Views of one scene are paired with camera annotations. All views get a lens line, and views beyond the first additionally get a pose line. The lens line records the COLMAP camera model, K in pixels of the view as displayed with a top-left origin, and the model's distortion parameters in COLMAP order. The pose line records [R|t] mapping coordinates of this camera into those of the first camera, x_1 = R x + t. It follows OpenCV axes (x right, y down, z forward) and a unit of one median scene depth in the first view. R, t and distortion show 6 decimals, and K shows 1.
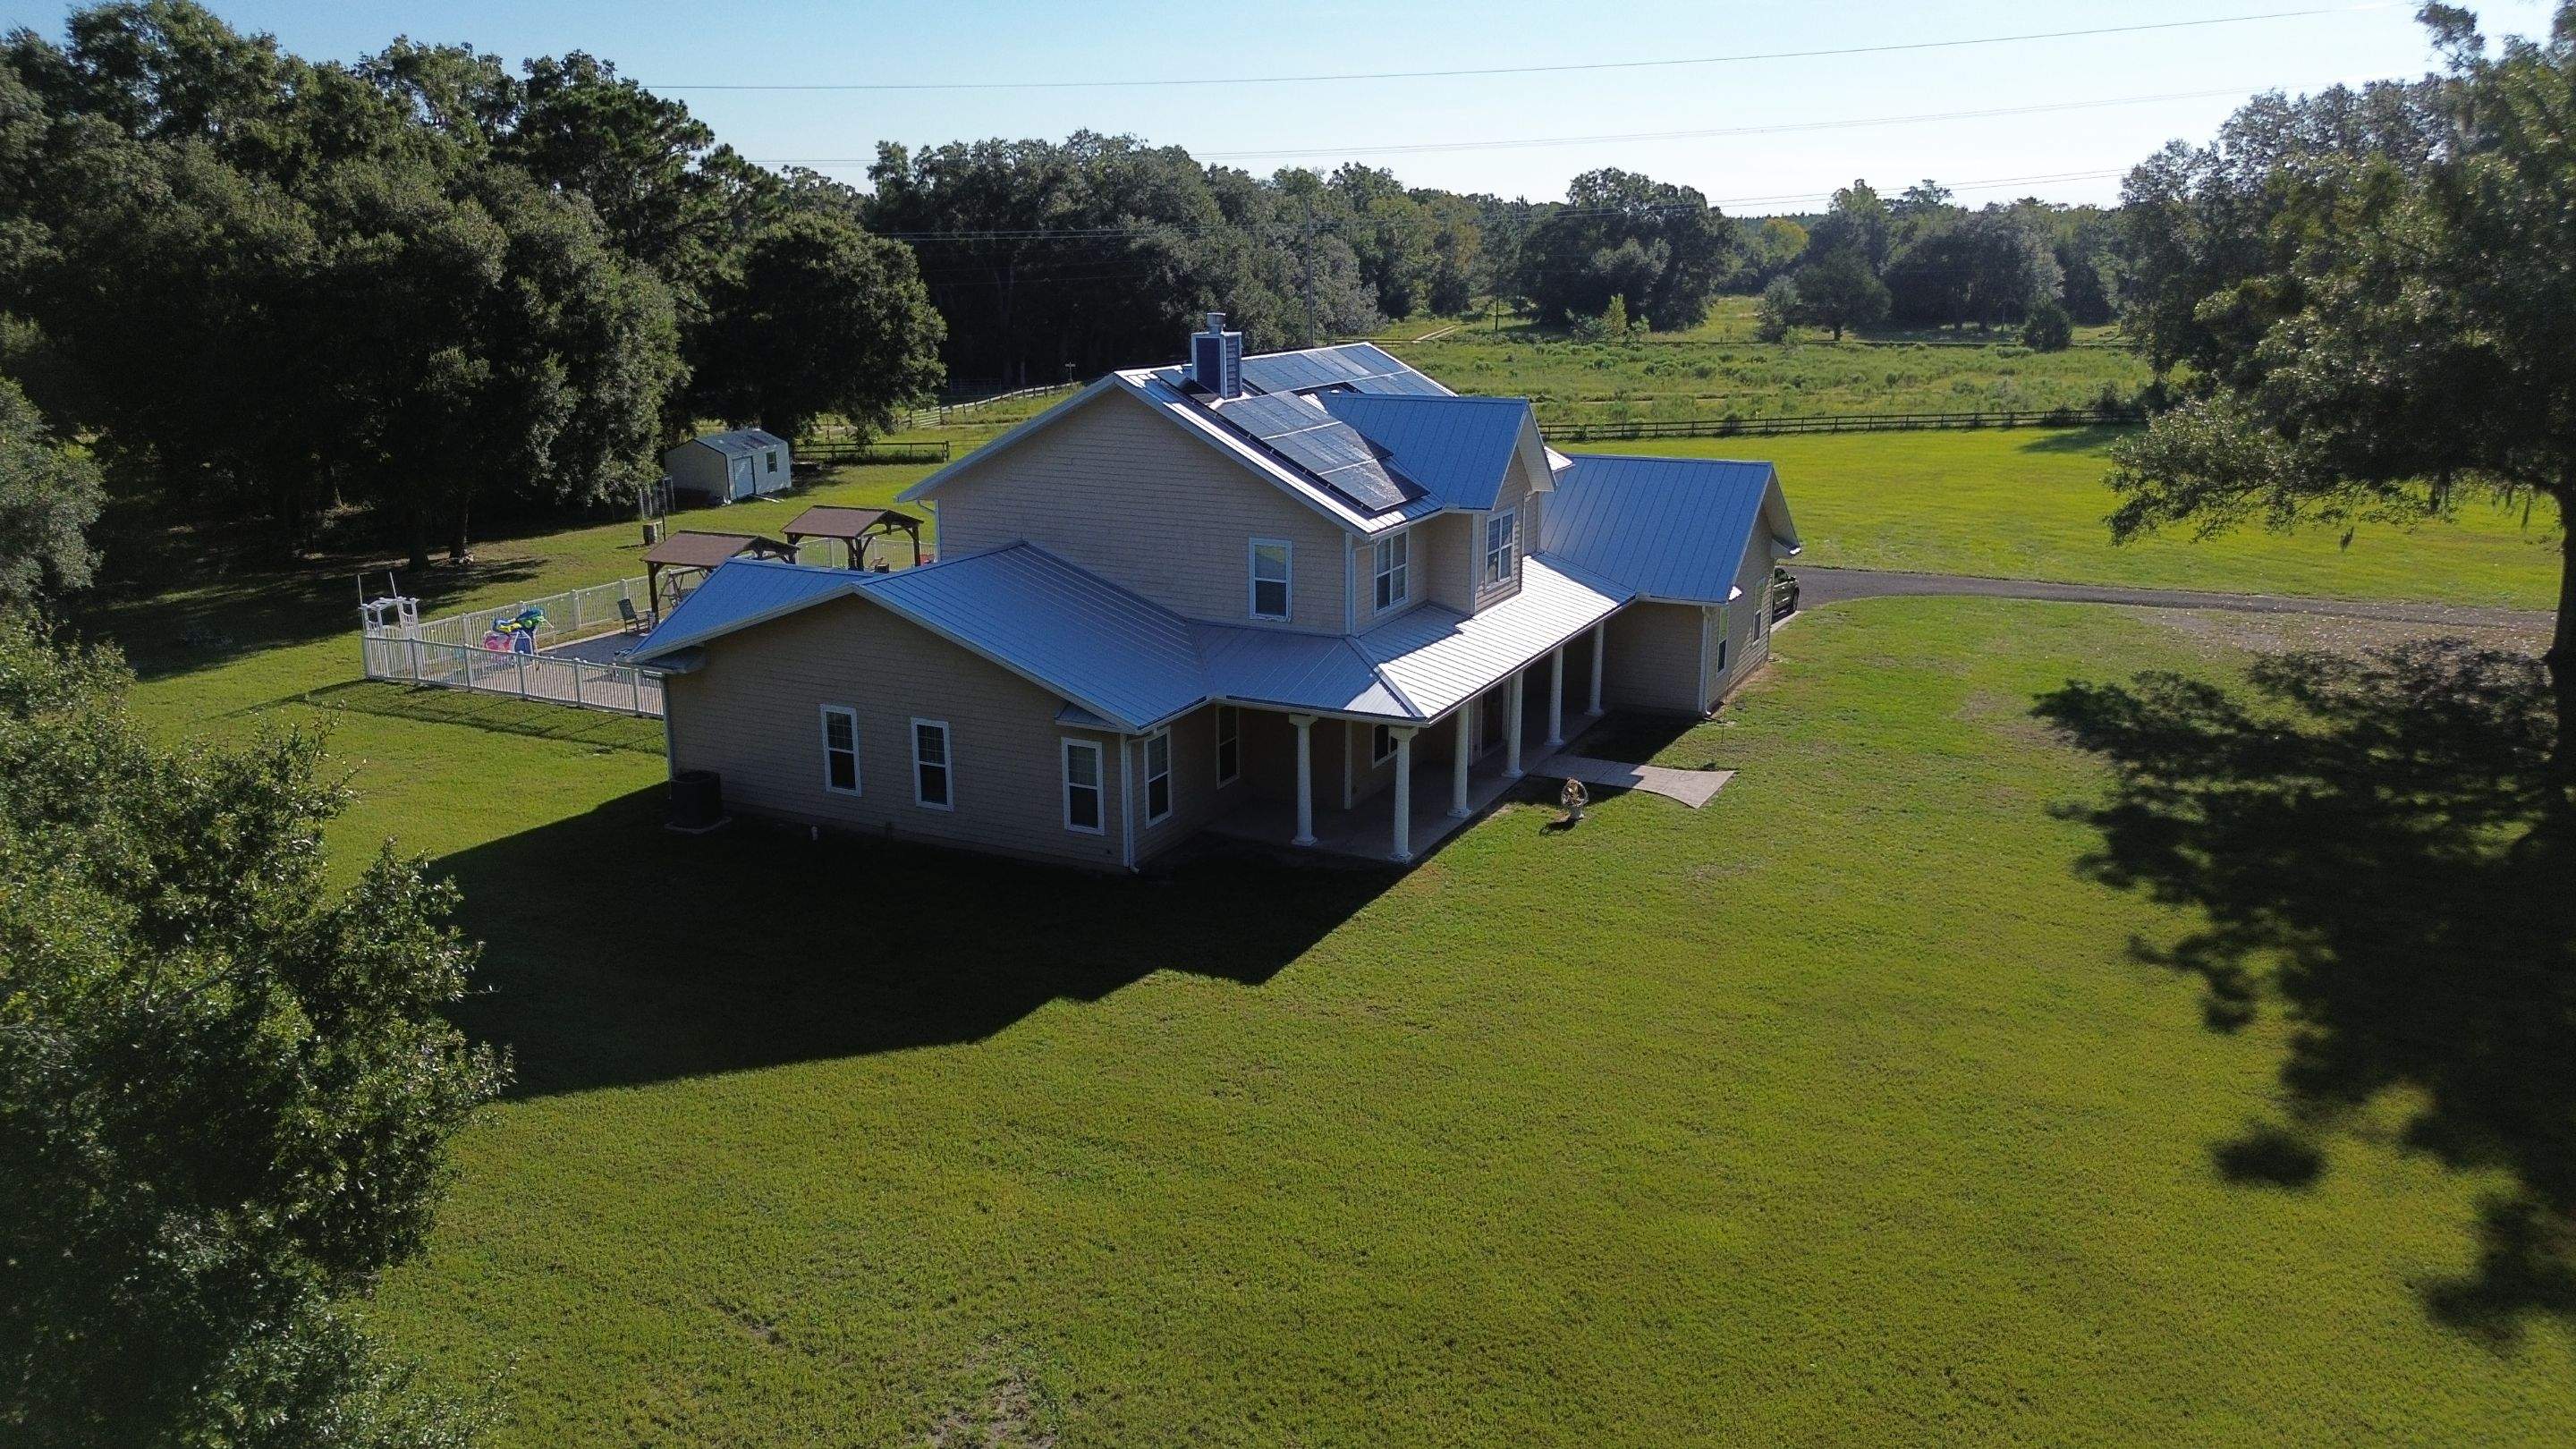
lens RADIAL K [[1838.9, 0, 1296.3], [0, 1838.9, 684.1], [0, 0, 1]] dist [0.050478, -0.031237]
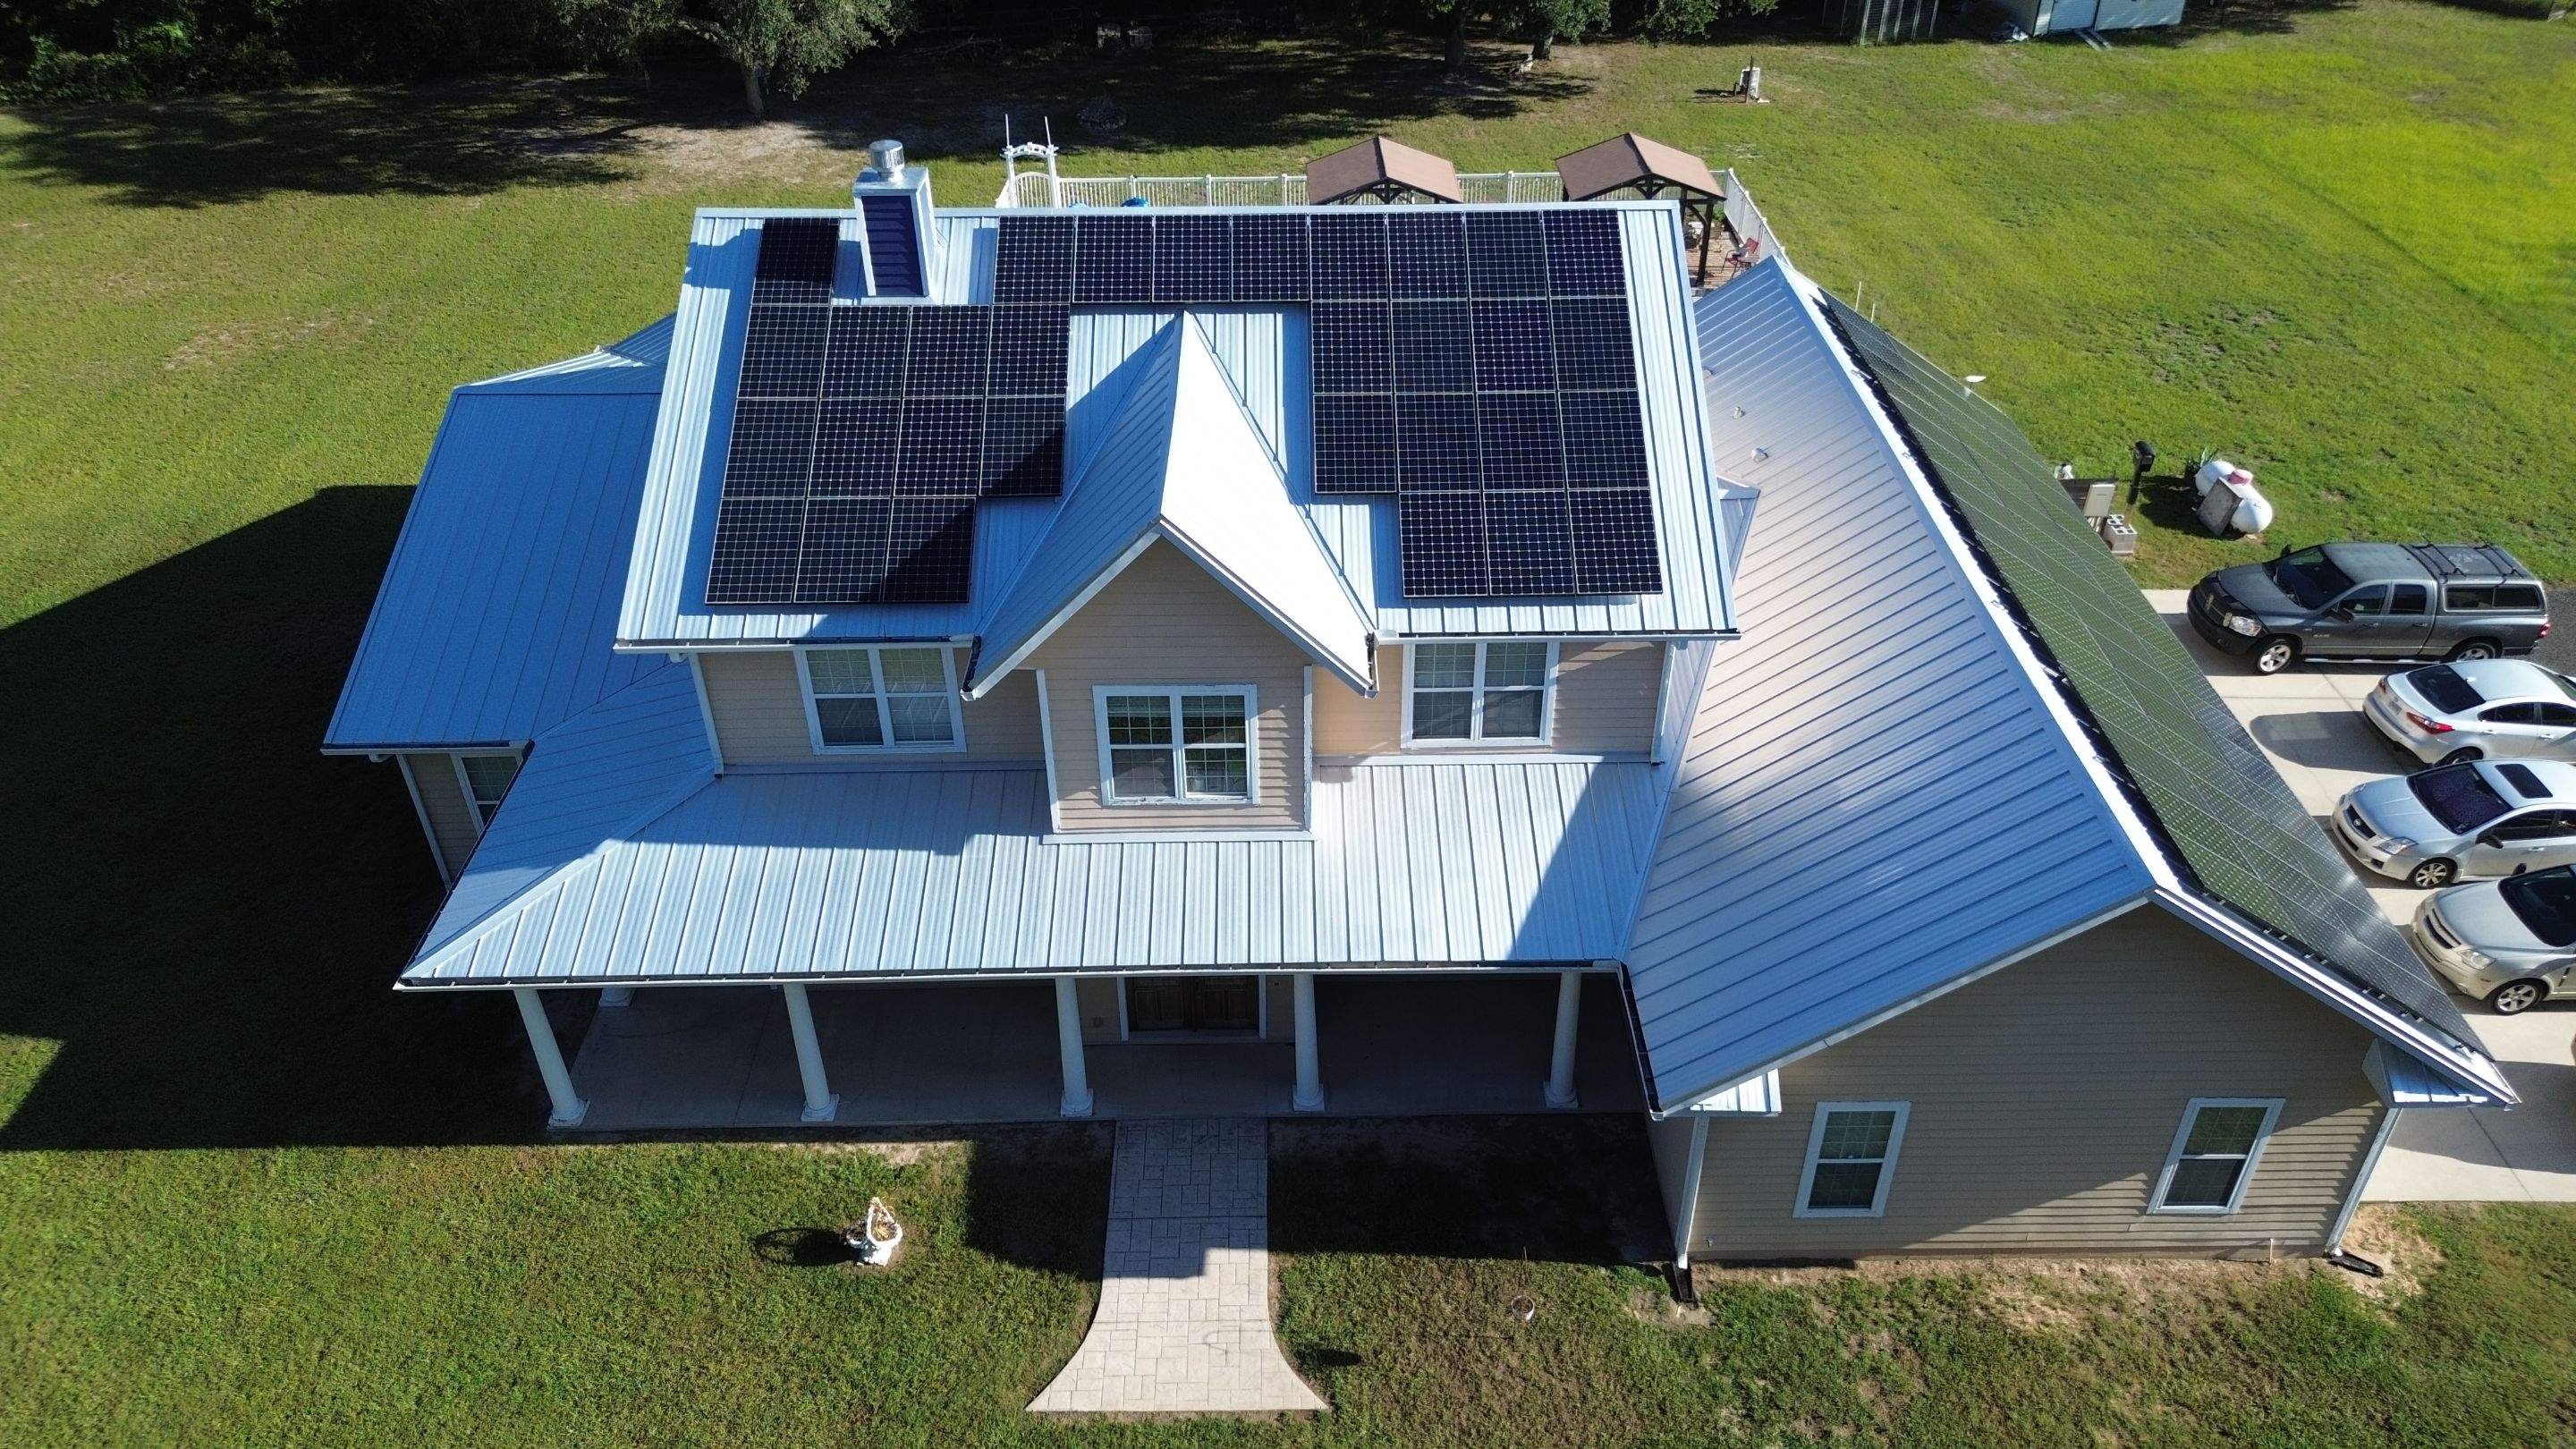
lens RADIAL K [[1838.9, 0, 1296.3], [0, 1838.9, 684.1], [0, 0, 1]] dist [0.050478, -0.031237]
pose [[0.461100, 0.499159, -0.733639, 0.124320], [-0.207431, 0.864504, 0.457826, -0.083290], [0.862762, -0.058924, 0.502164, 0.195188]]
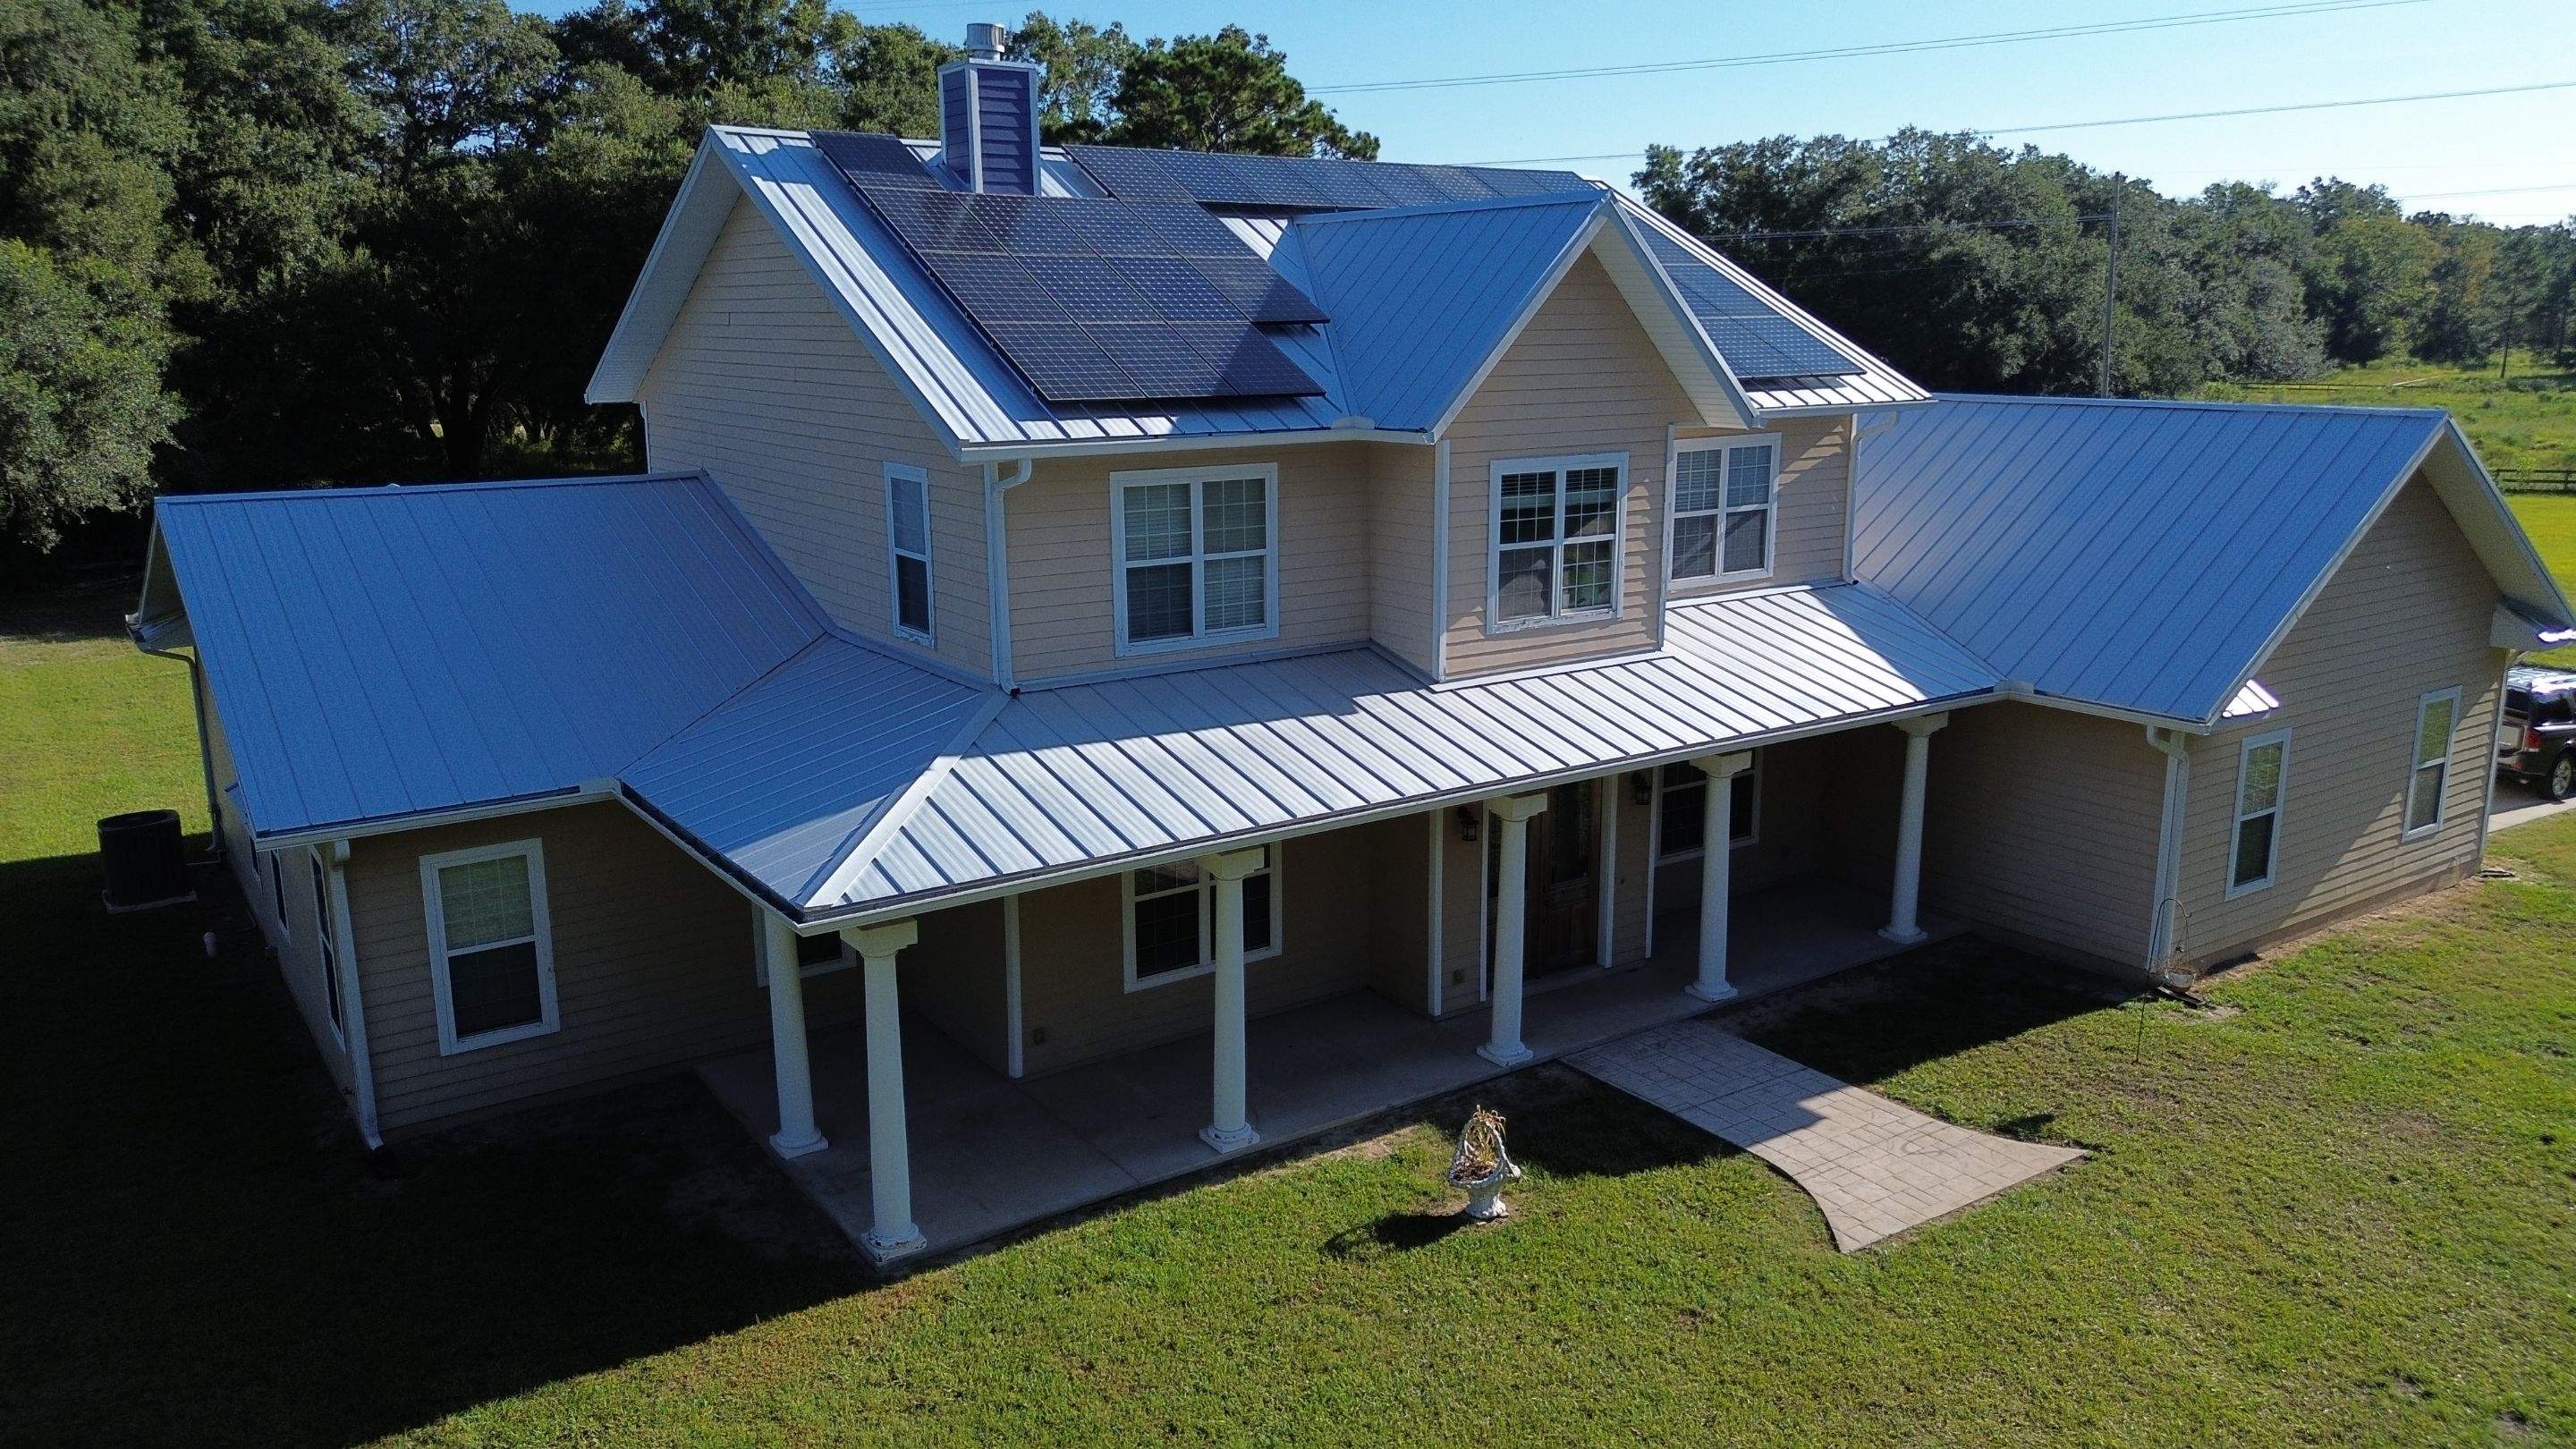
lens RADIAL K [[1838.9, 0, 1296.3], [0, 1838.9, 684.1], [0, 0, 1]] dist [0.050478, -0.031237]
pose [[0.878338, 0.094967, -0.468512, 0.067566], [-0.112193, 0.993646, -0.008922, -0.007177], [0.464688, 0.060400, 0.883412, 0.145727]]
